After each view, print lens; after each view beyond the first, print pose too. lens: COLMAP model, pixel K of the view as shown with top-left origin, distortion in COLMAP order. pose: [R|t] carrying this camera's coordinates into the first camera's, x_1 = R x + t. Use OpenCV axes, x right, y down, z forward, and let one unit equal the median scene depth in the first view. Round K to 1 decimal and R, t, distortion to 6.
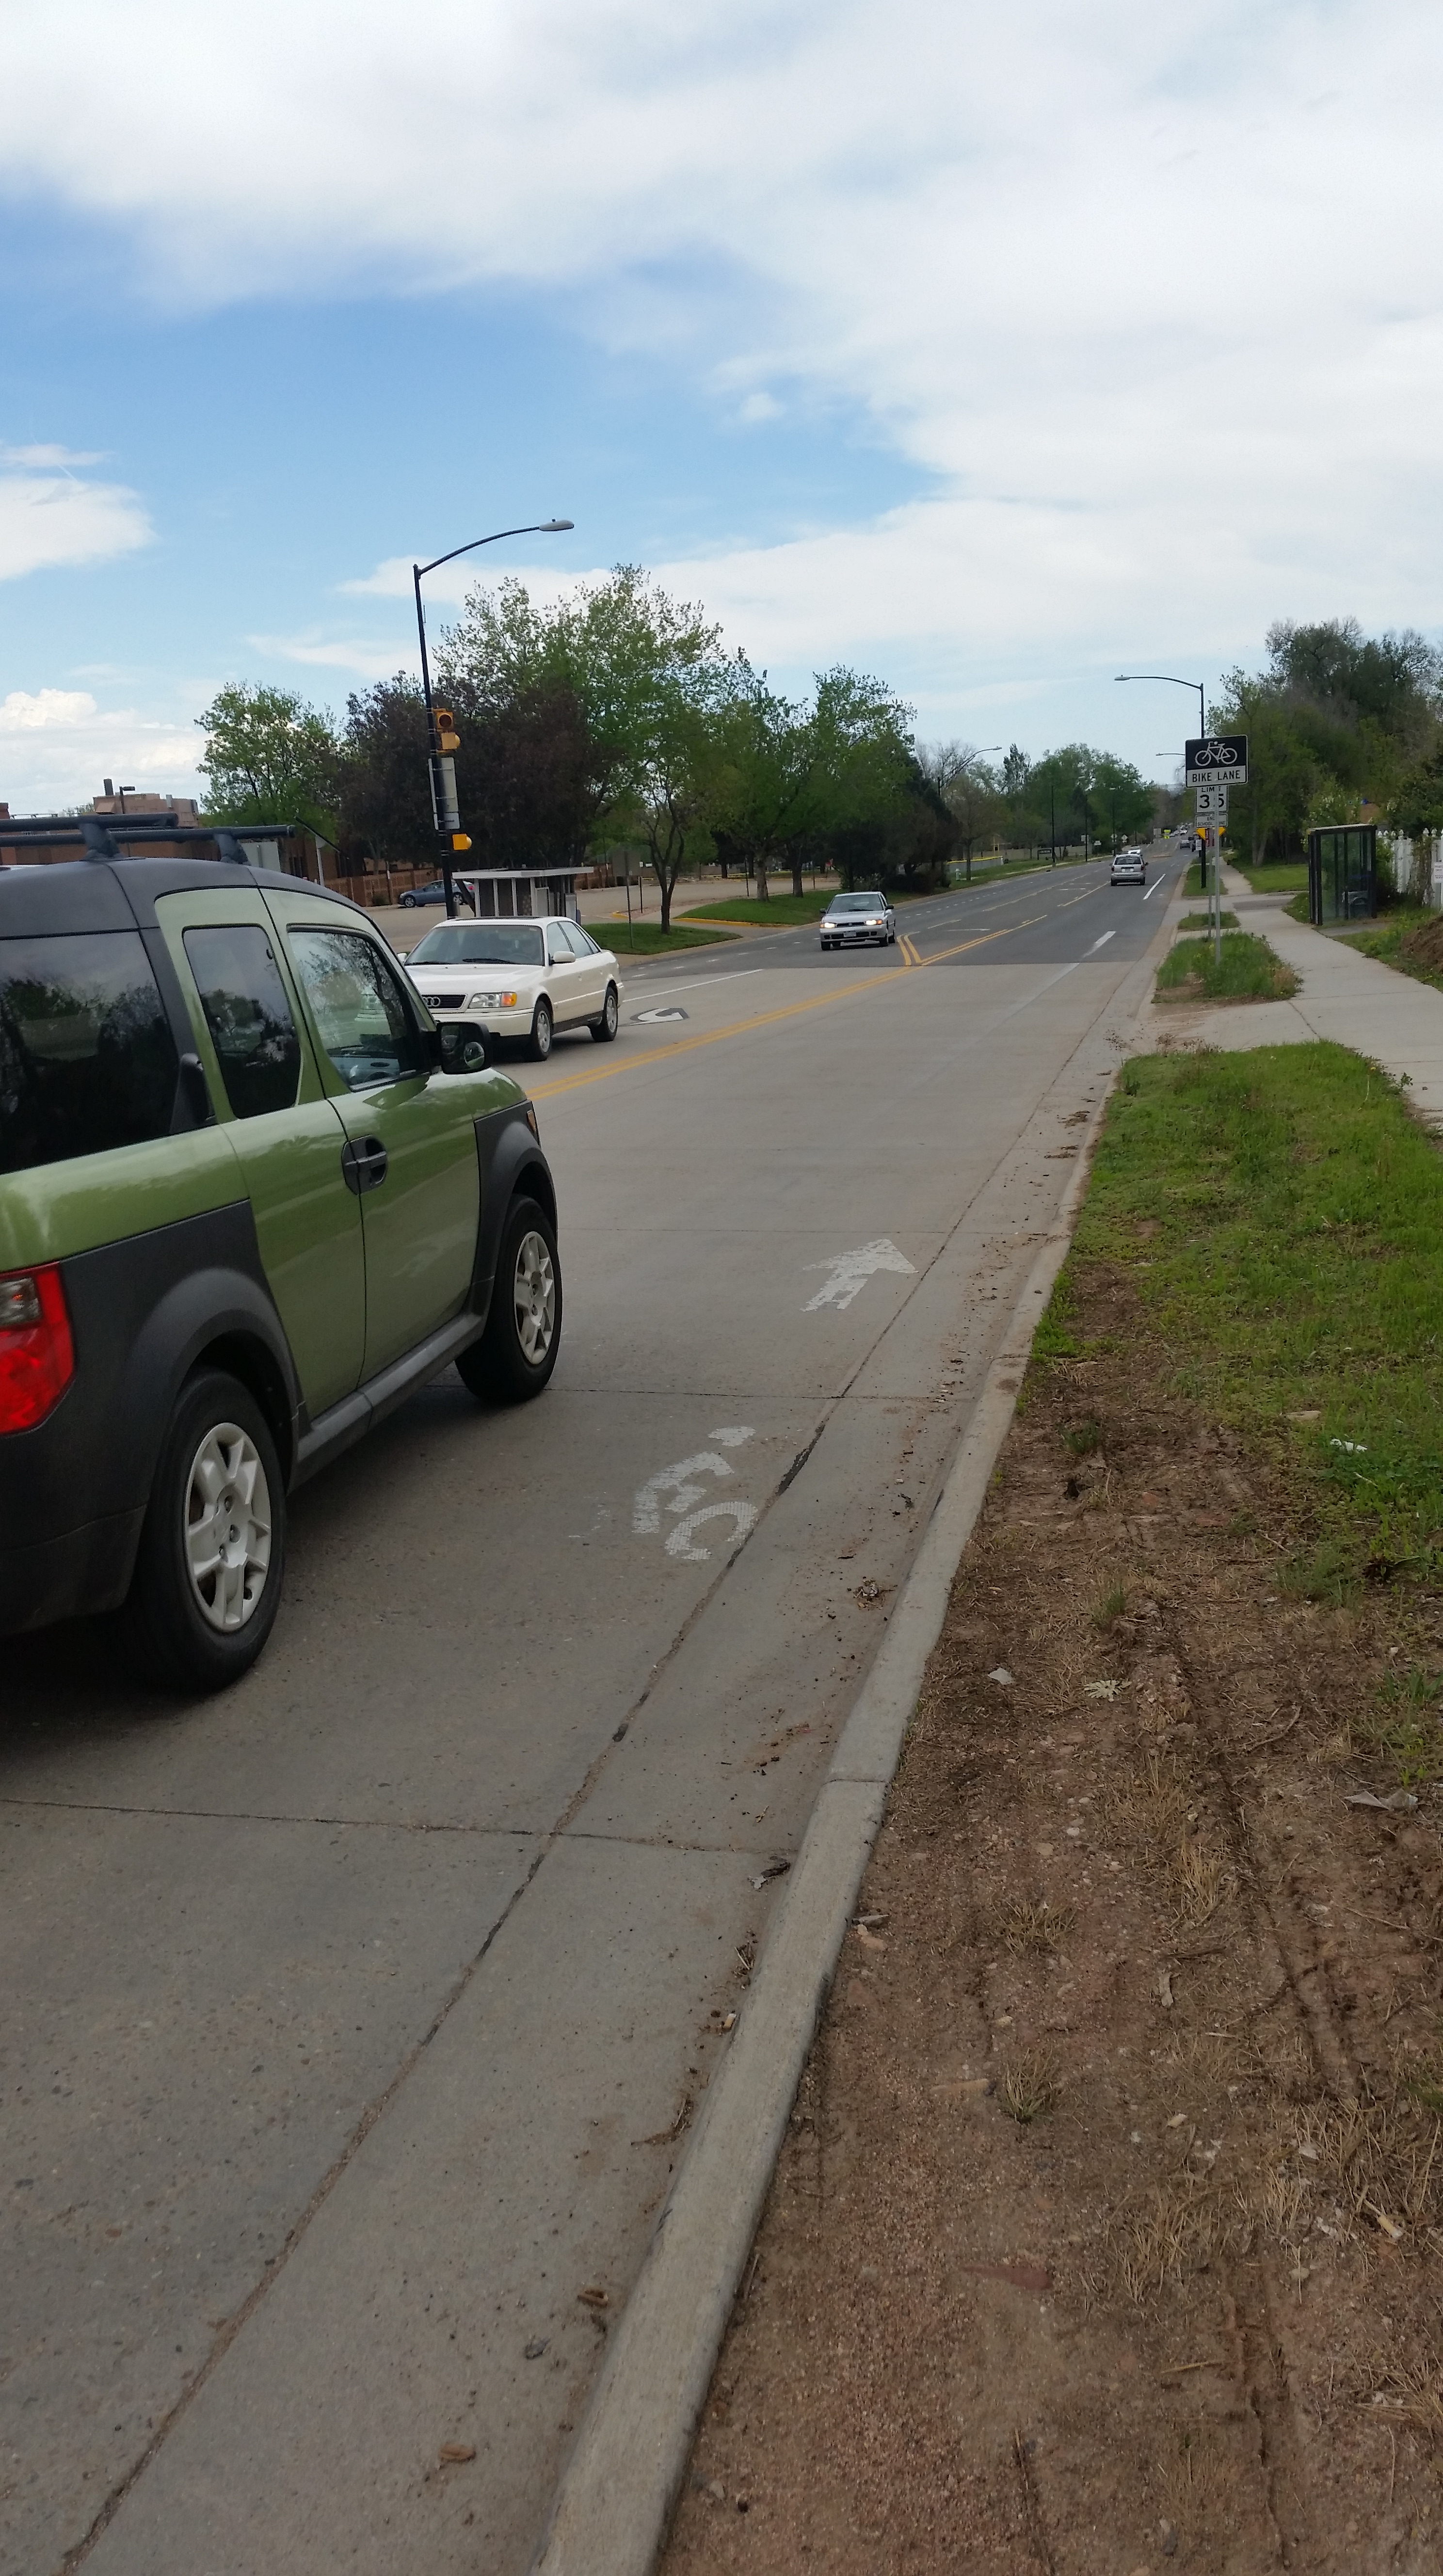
lens RADIAL K [[2207.2, 0, 784.4], [0, 2207.2, 1326.8], [0, 0, 1]] dist [0.187693, -0.590853]
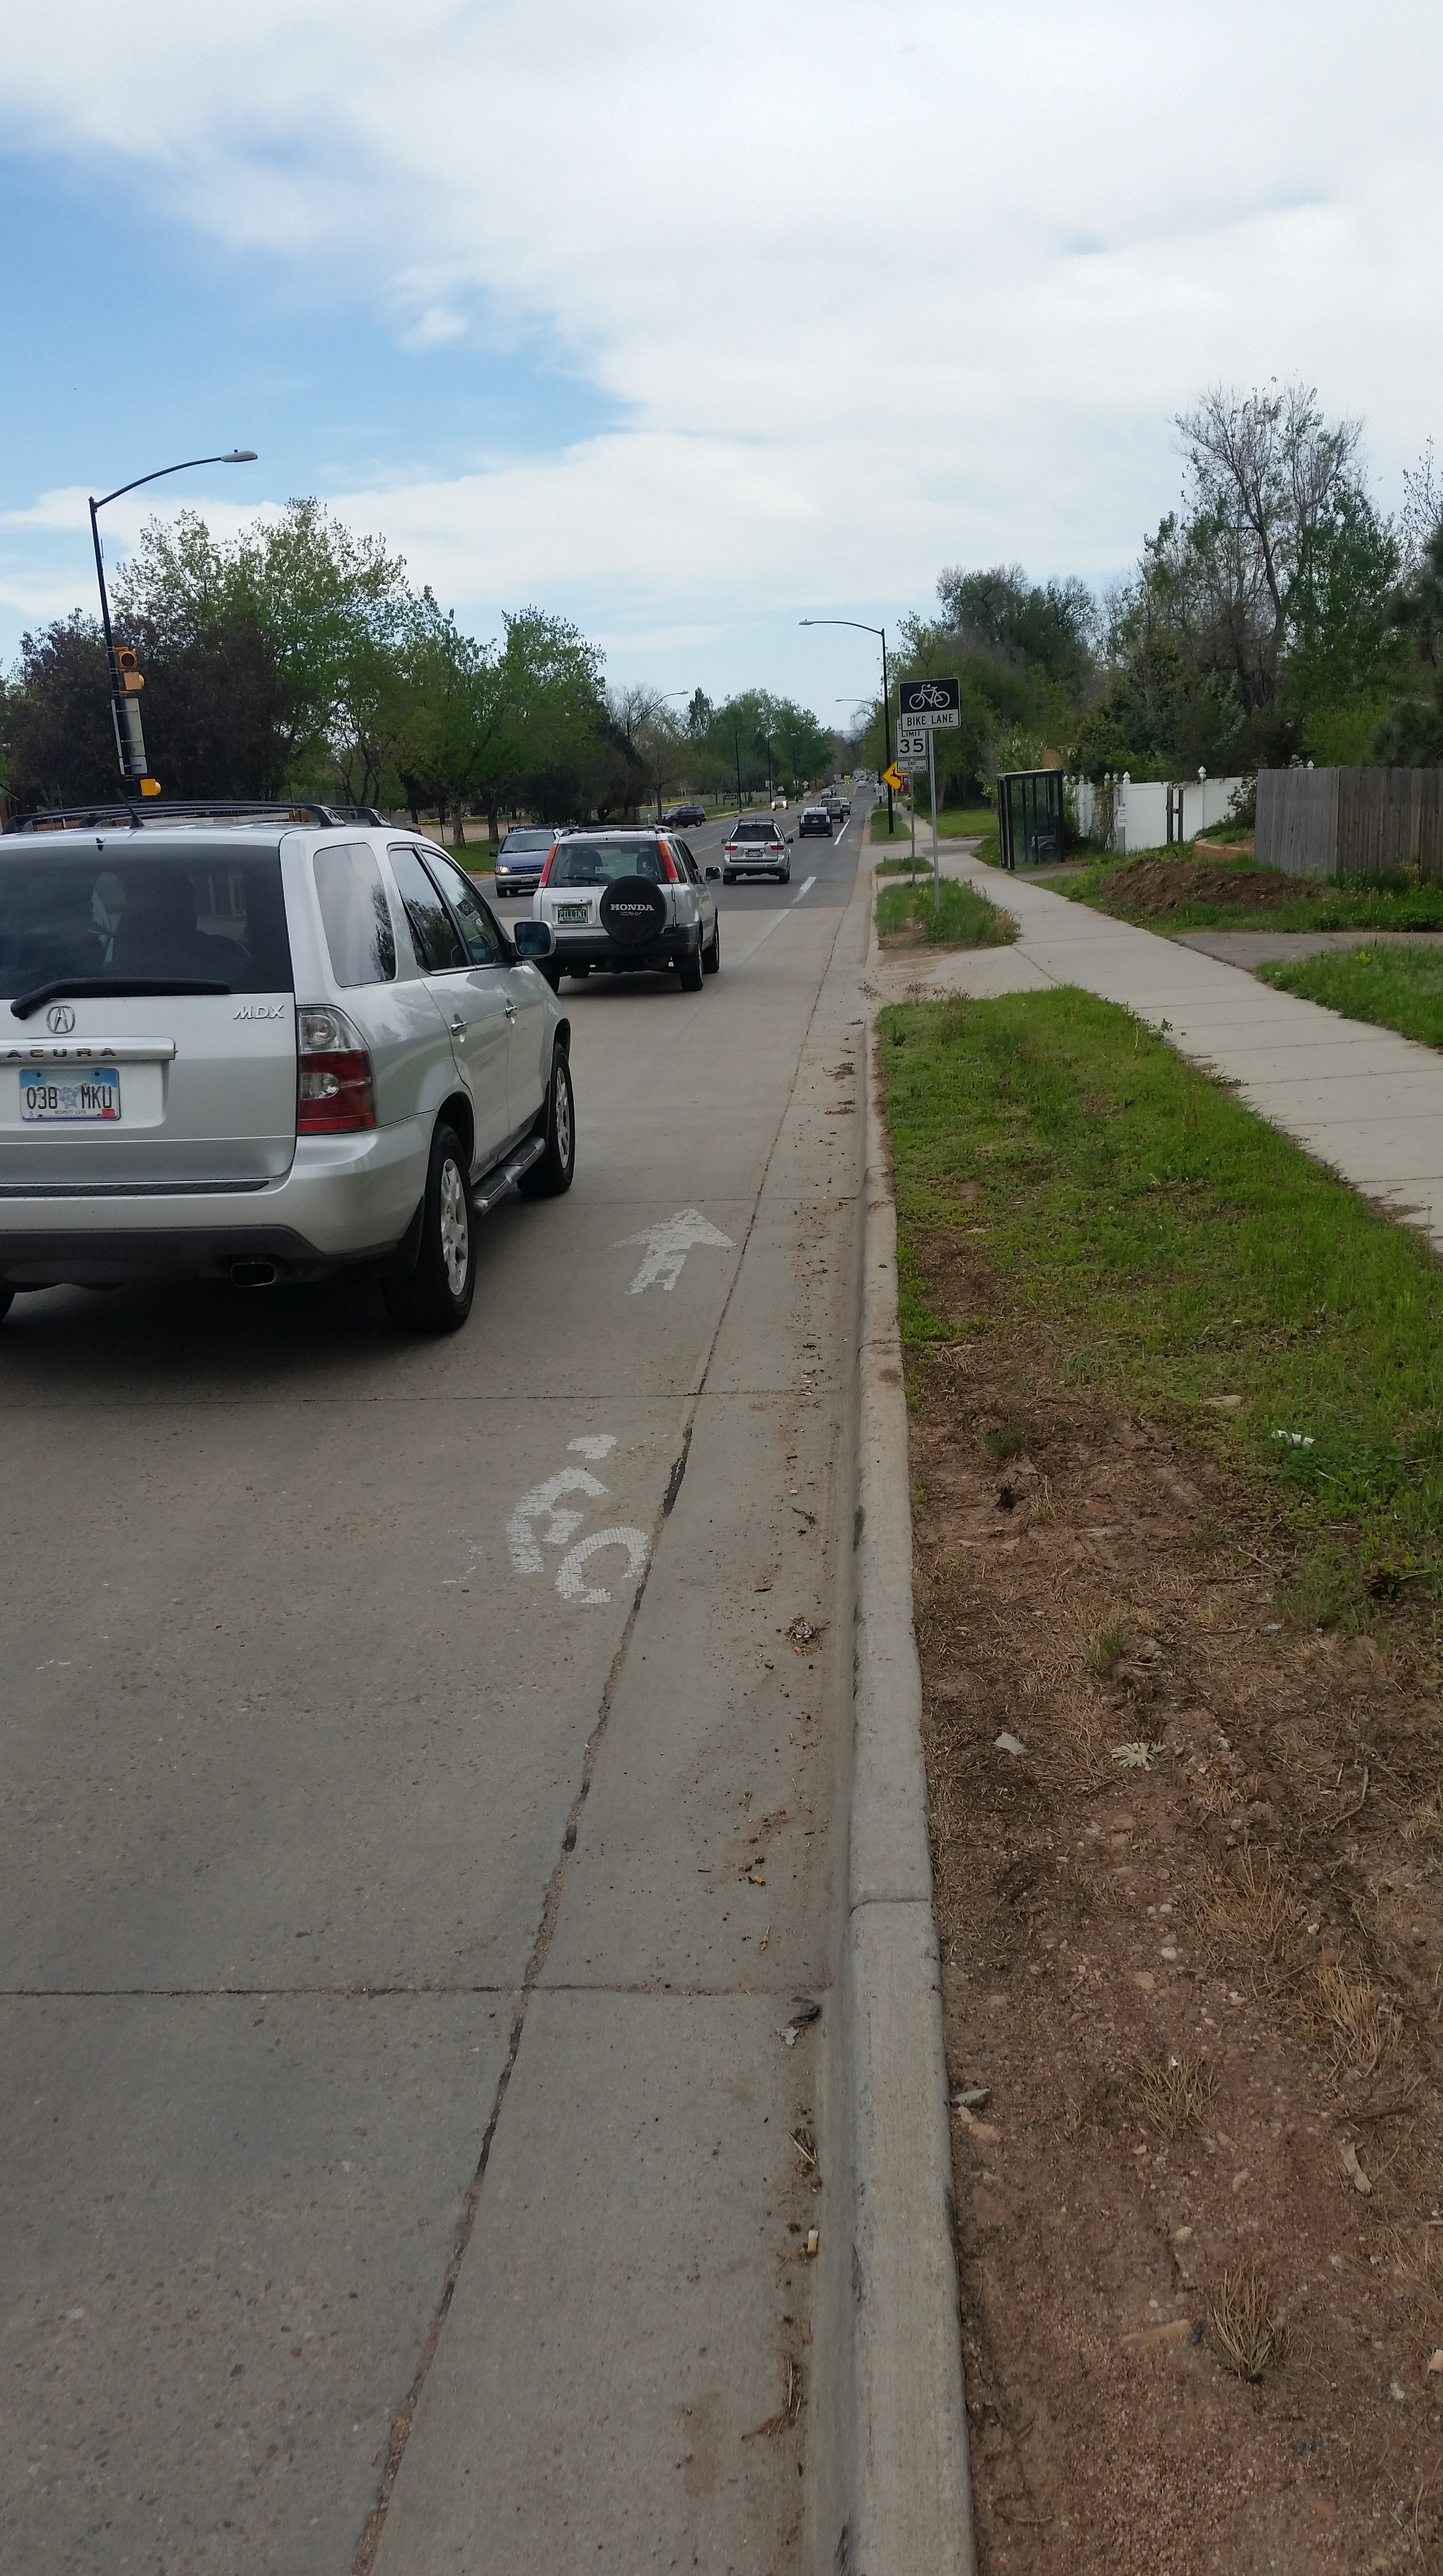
lens RADIAL K [[2207.2, 0, 784.4], [0, 2207.2, 1326.8], [0, 0, 1]] dist [0.187693, -0.590853]
pose [[0.990814, -0.036973, 0.130081, -0.068376], [0.033966, 0.999104, 0.025265, -0.021108], [-0.130899, -0.020615, 0.991181, 0.112144]]
